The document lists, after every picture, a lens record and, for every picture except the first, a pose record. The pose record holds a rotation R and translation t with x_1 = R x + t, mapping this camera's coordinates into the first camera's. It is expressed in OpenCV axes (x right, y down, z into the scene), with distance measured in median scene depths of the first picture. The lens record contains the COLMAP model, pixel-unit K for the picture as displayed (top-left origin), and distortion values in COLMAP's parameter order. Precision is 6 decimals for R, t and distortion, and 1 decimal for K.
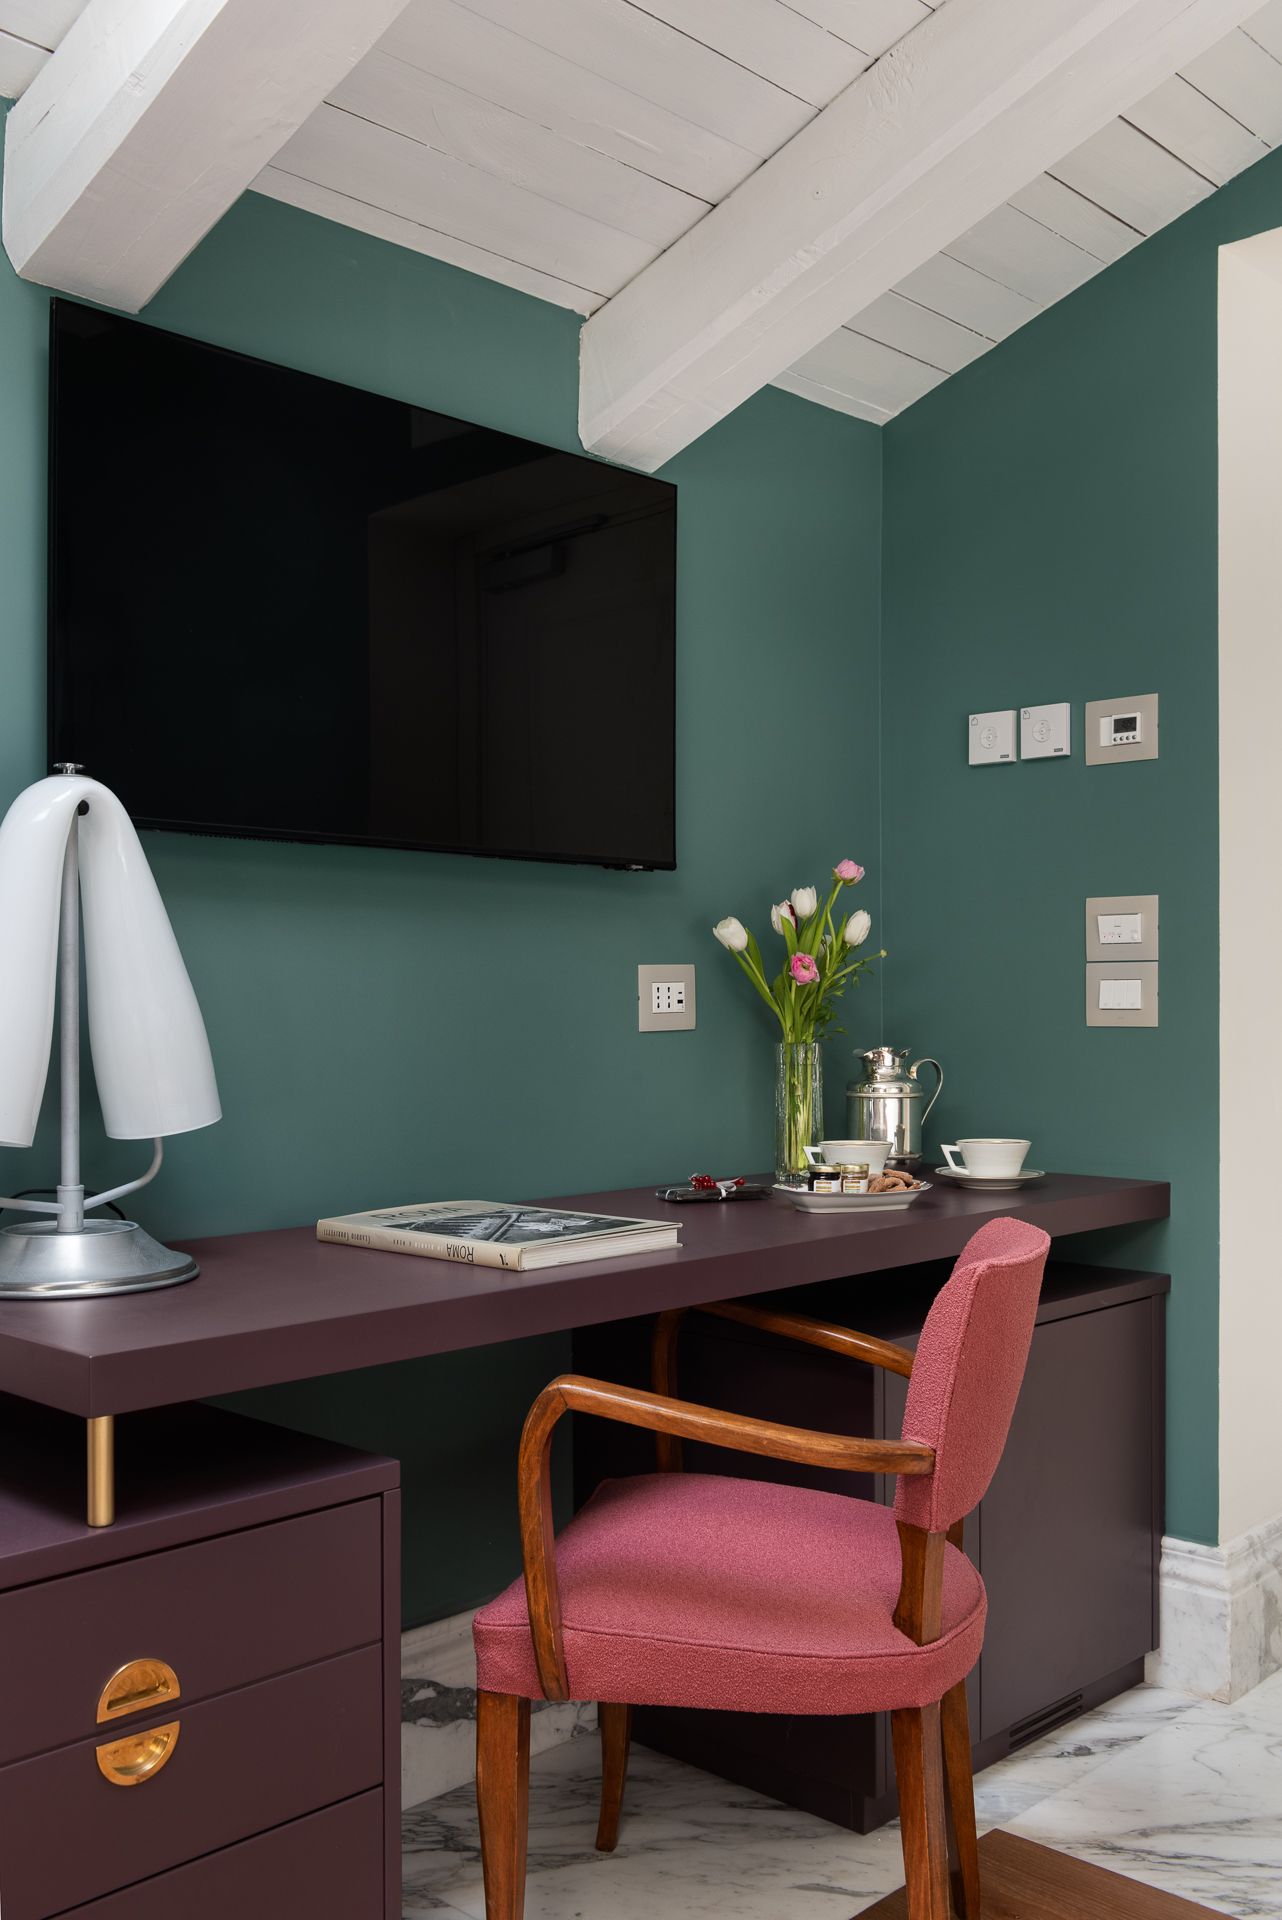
lens RADIAL K [[1763.4, 0, 641.0], [0, 1763.4, 960.0], [0, 0, 1]] dist [-0.000677, -0.008397]
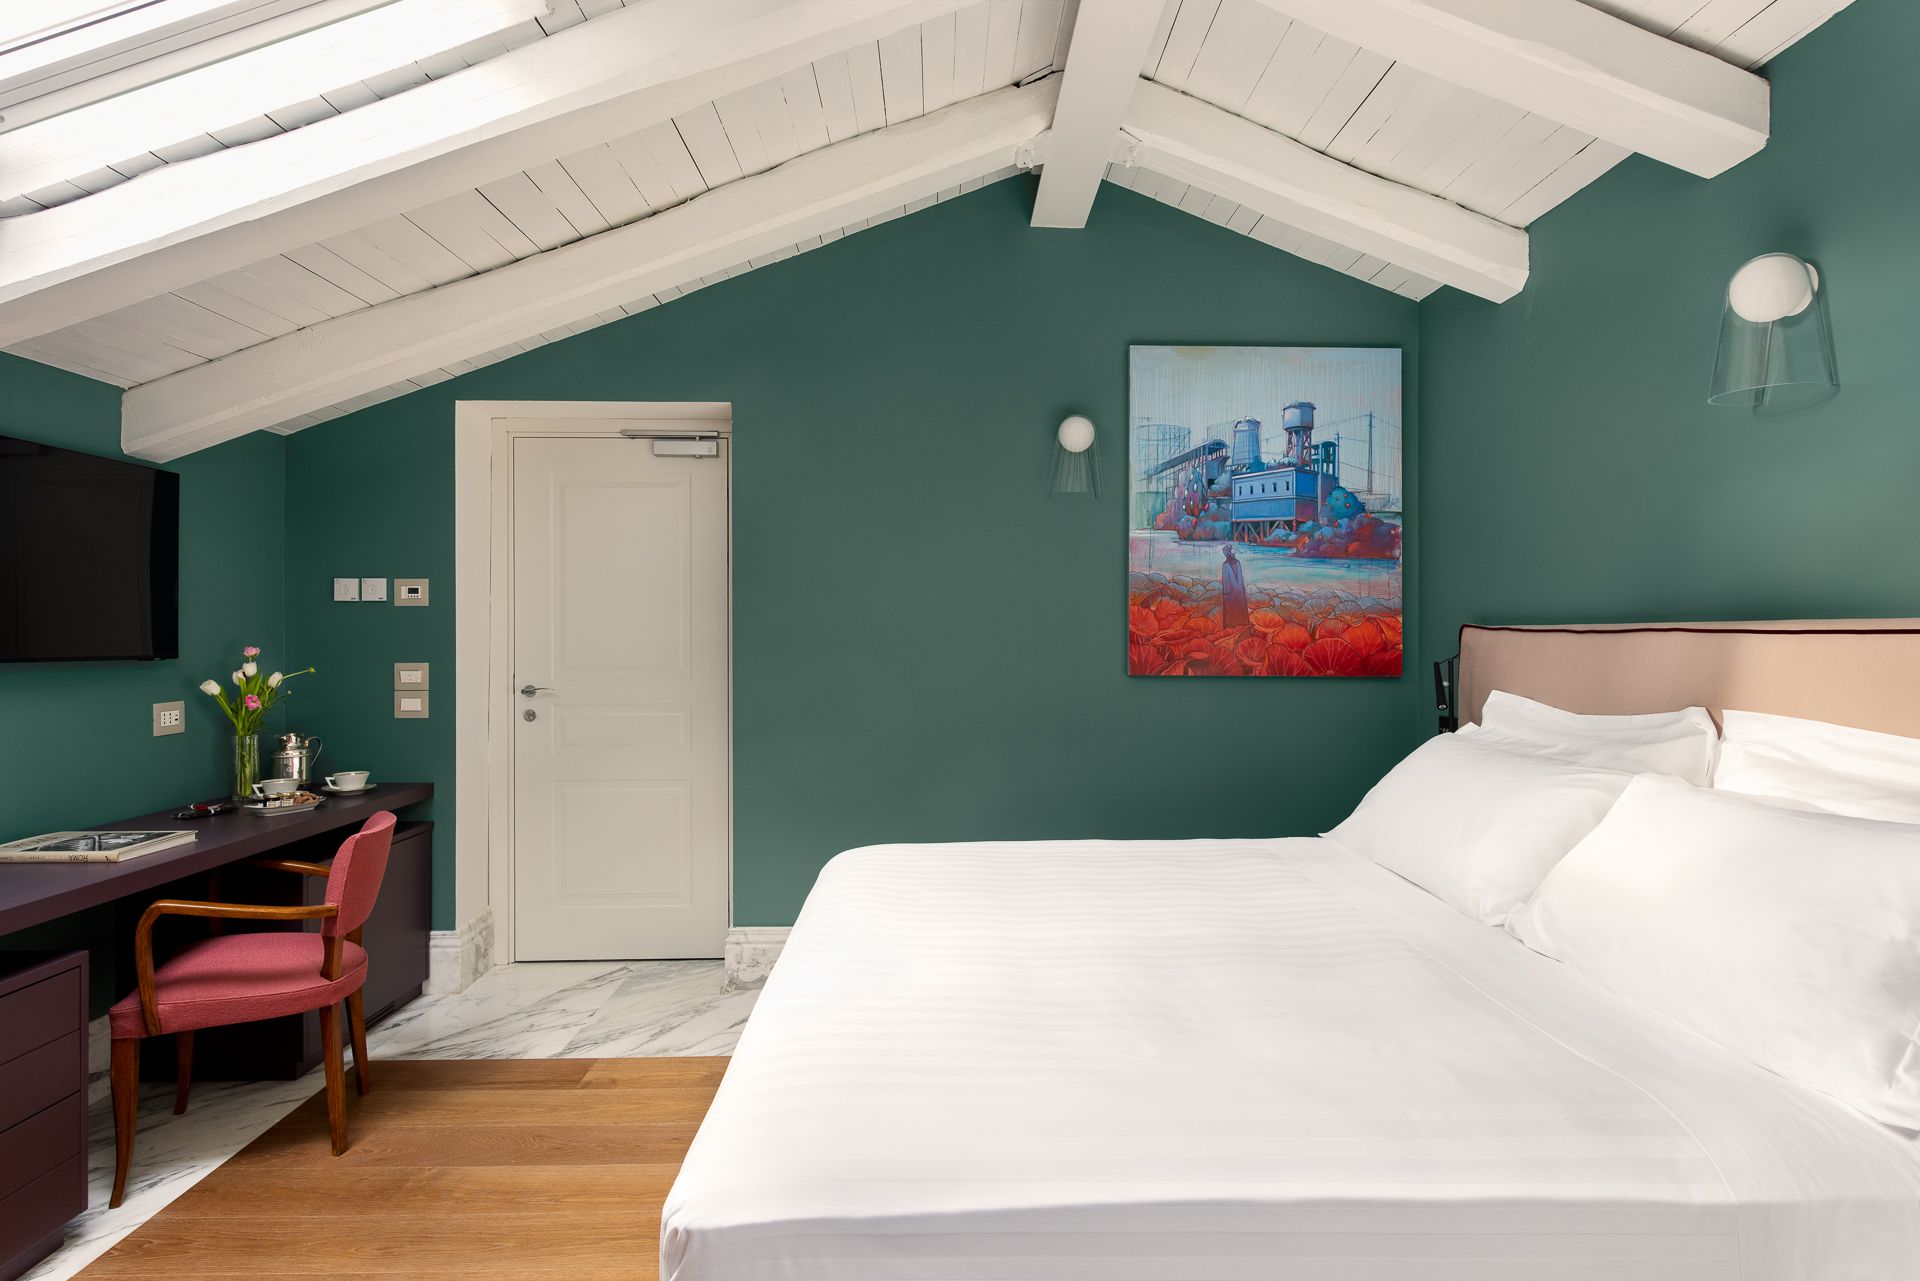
lens RADIAL K [[1038.1, 0, 960.0], [0, 1038.1, 640.5], [0, 0, 1]] dist [0.002510, -0.000645]
pose [[0.713032, -0.009690, 0.701065, -0.177581], [-0.011504, 0.999608, 0.025518, -0.111414], [-0.701037, -0.026260, 0.712641, -0.500168]]
